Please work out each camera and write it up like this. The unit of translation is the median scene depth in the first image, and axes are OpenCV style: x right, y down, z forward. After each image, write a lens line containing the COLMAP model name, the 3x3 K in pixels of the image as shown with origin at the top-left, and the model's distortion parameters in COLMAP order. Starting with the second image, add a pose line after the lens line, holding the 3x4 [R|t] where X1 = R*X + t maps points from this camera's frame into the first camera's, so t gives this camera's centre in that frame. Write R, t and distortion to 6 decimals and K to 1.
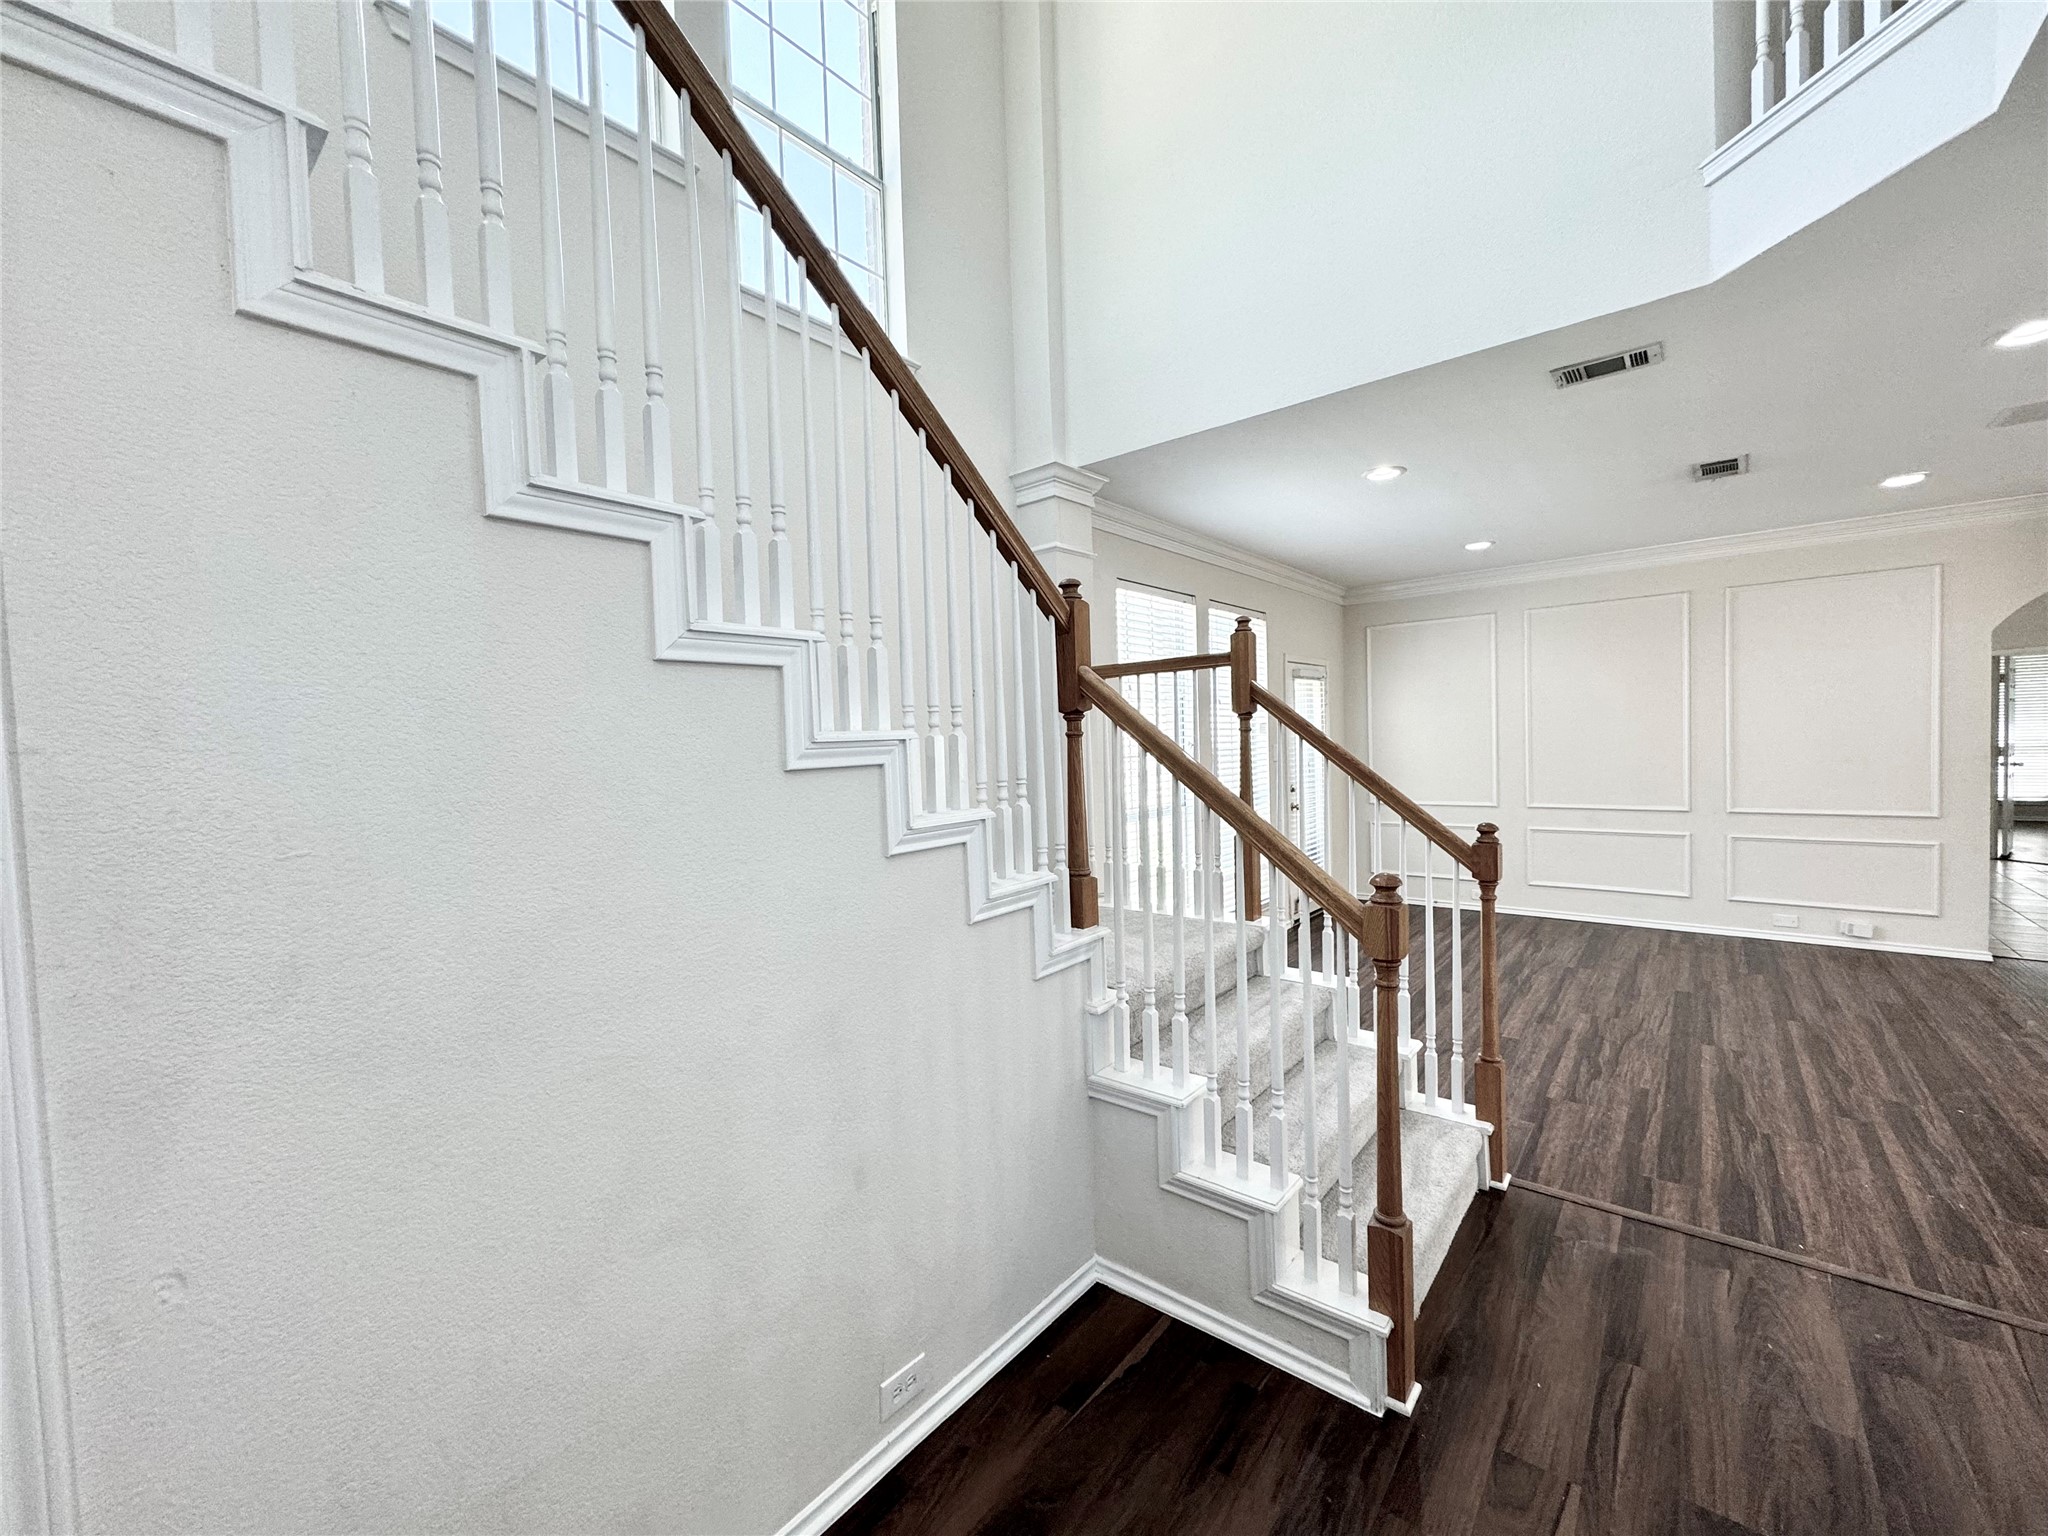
lens RADIAL K [[813.8, 0, 1031.4], [0, 813.8, 766.7], [0, 0, 1]] dist [-0.001825, -0.000338]
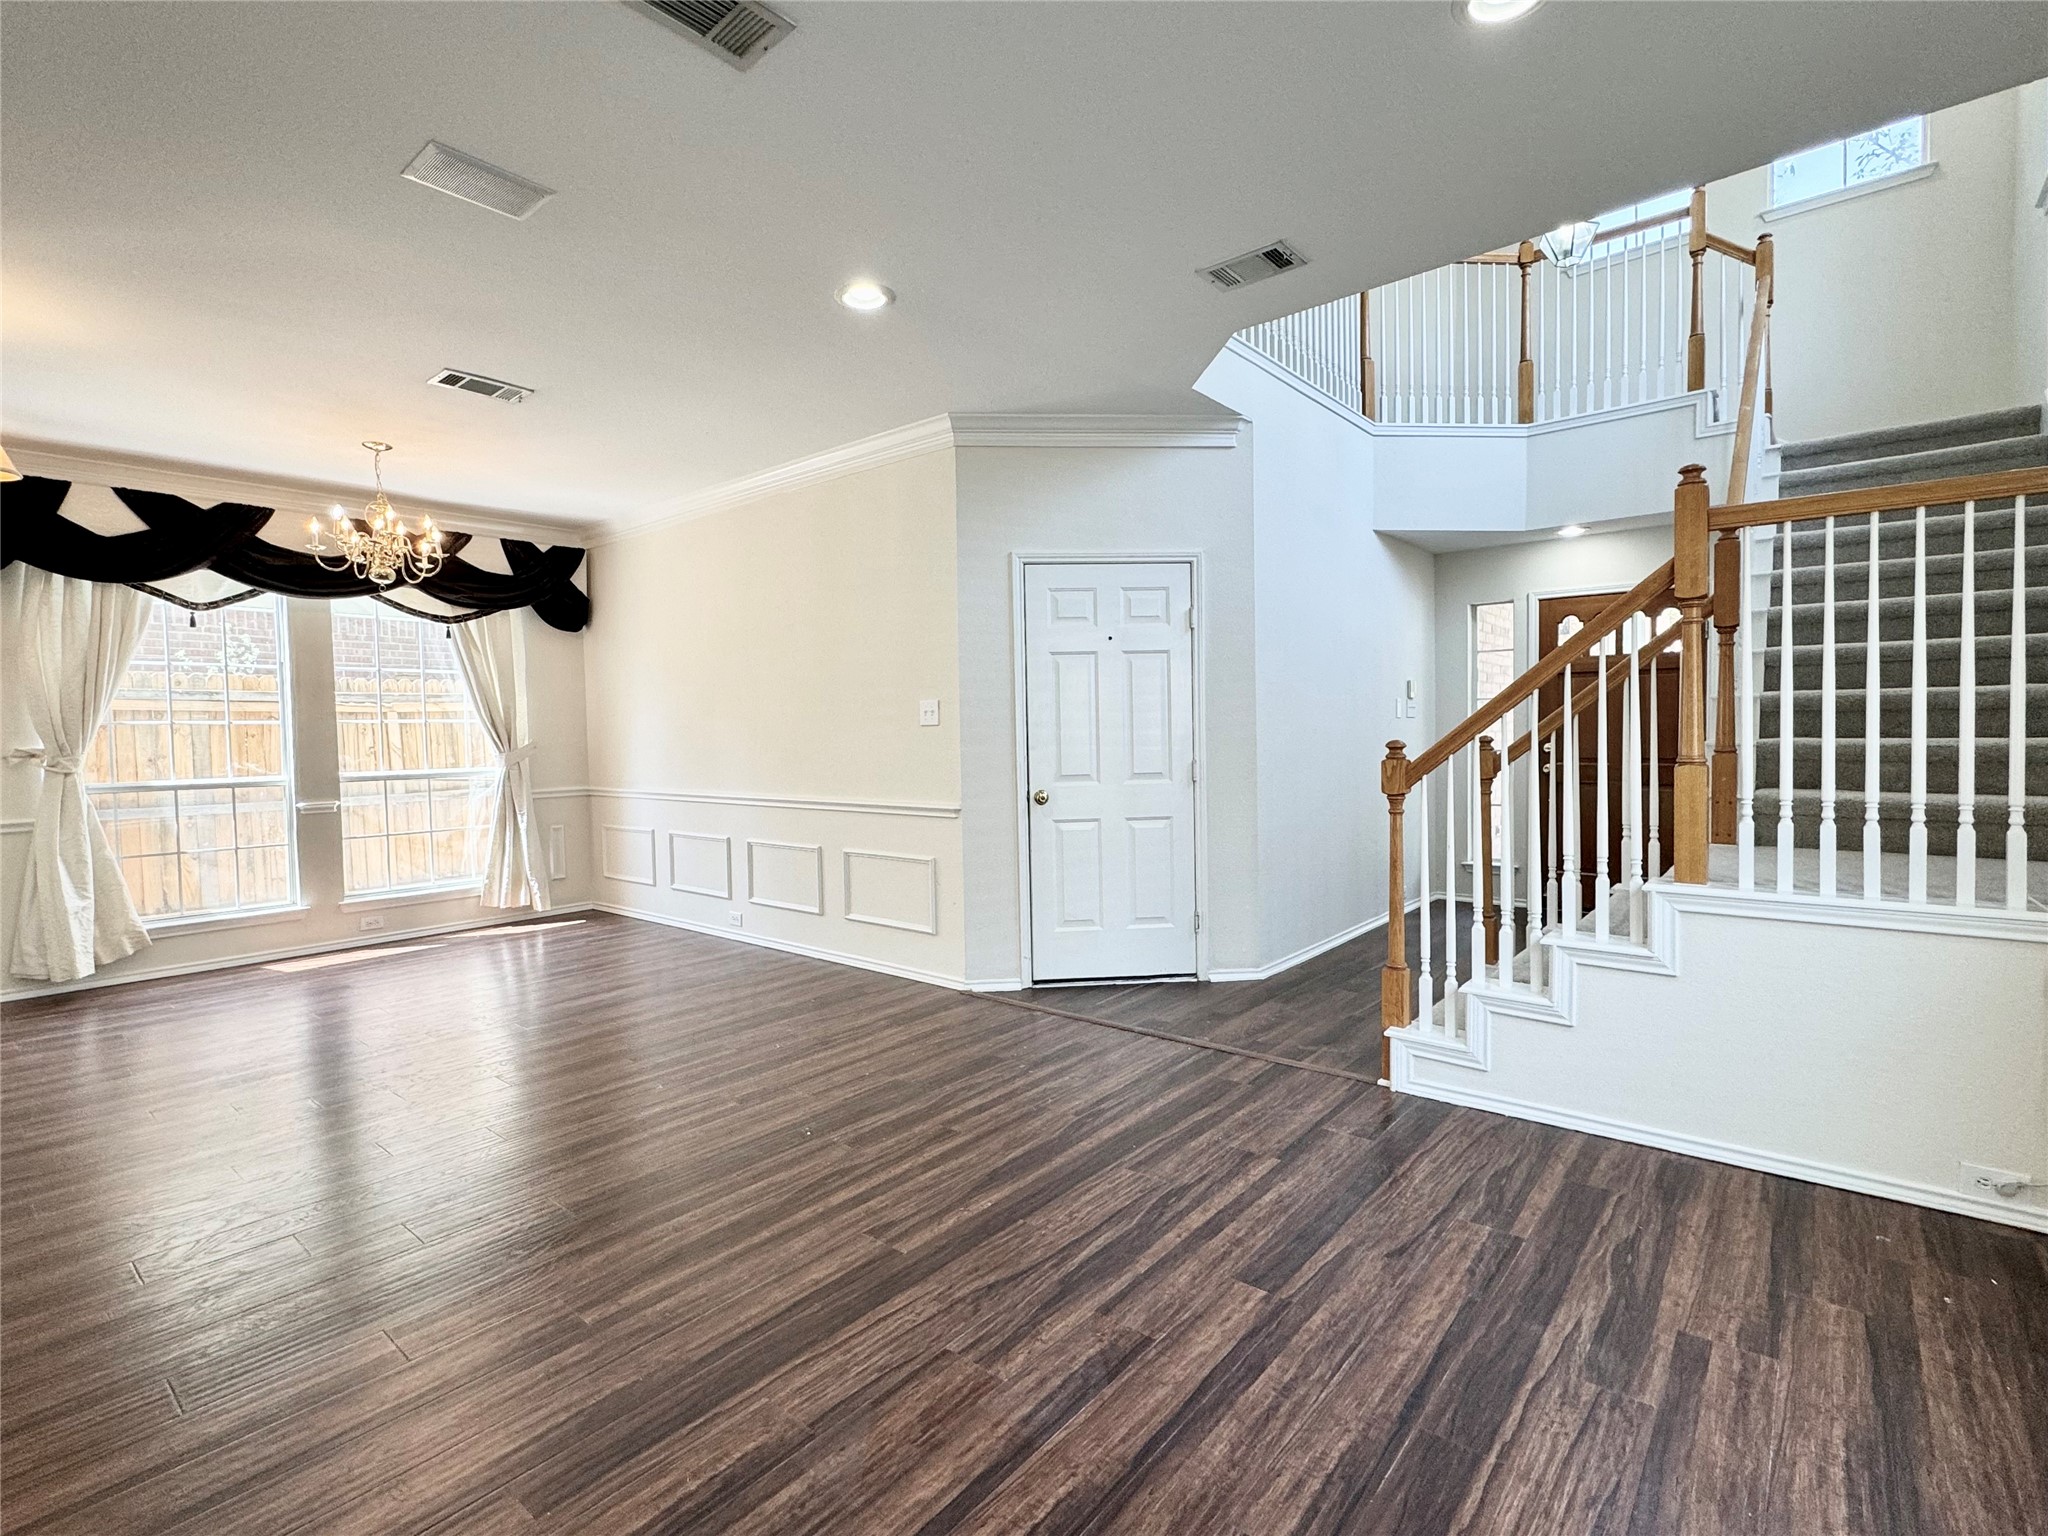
lens RADIAL K [[973.9, 0, 1030.2], [0, 973.9, 766.5], [0, 0, 1]] dist [-0.000255, -0.001065]
pose [[-0.999065, 0.043203, 0.001540, 0.680940], [0.043205, 0.996625, 0.069798, -0.006502], [0.001481, 0.069799, -0.997560, 1.487804]]
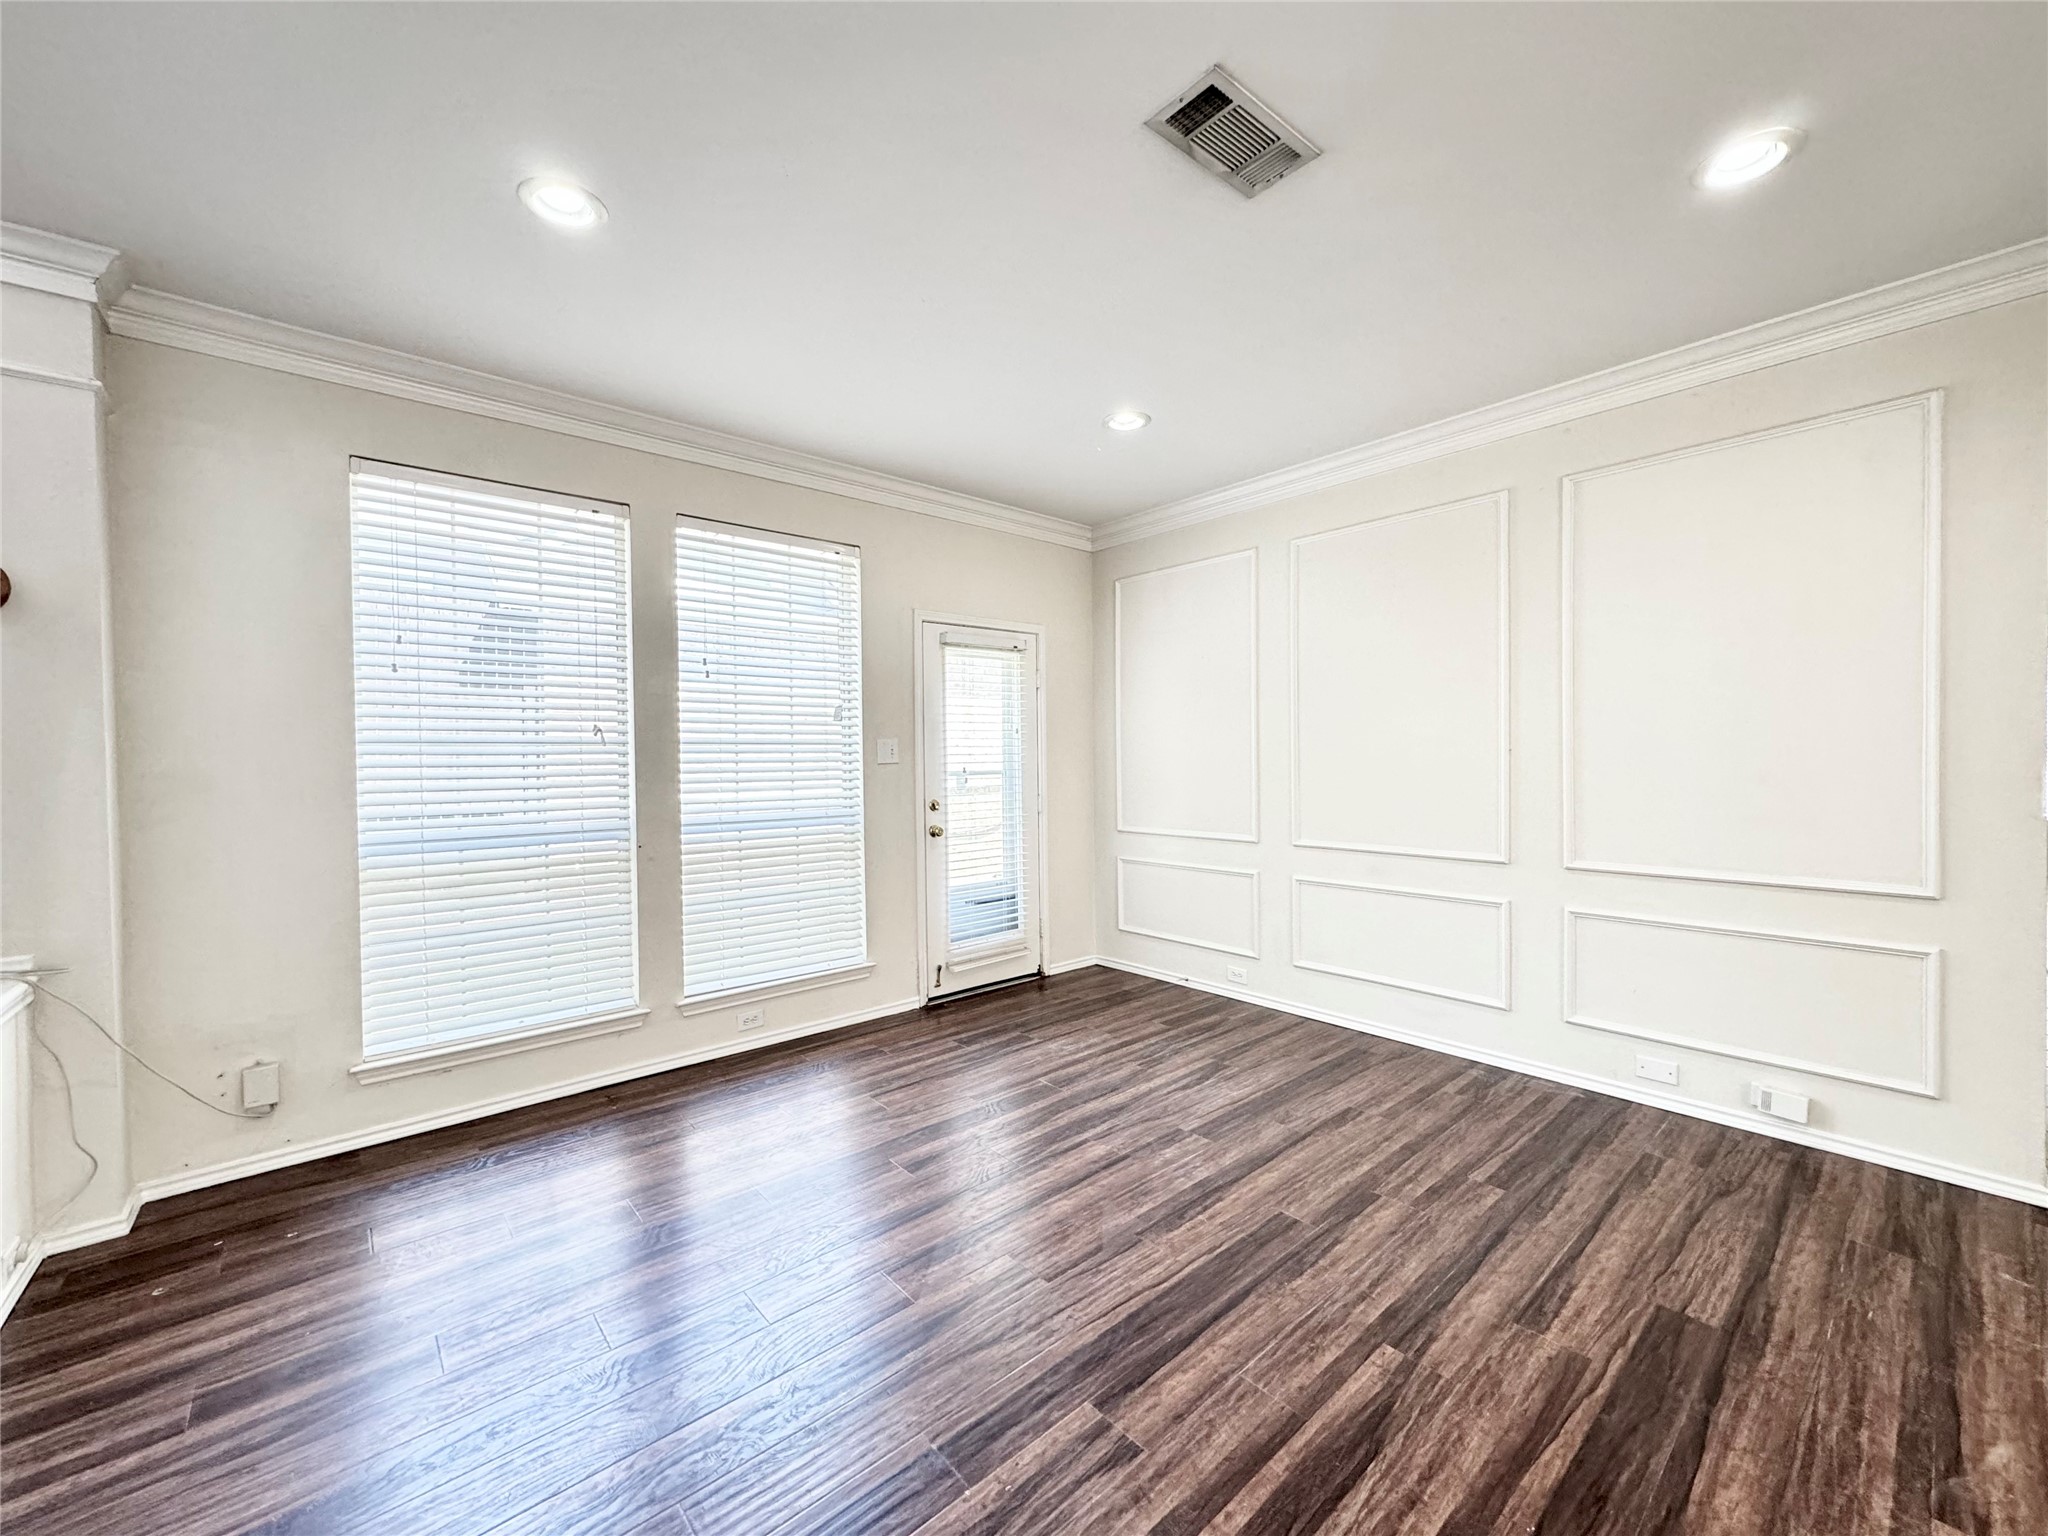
lens RADIAL K [[813.8, 0, 1026.0], [0, 813.8, 769.2], [0, 0, 1]] dist [-0.001825, -0.000338]
pose [[0.986527, 0.022129, -0.162096, 0.797546], [-0.024713, 0.999597, -0.013945, 0.005861], [0.161722, 0.017763, 0.986676, 0.516417]]
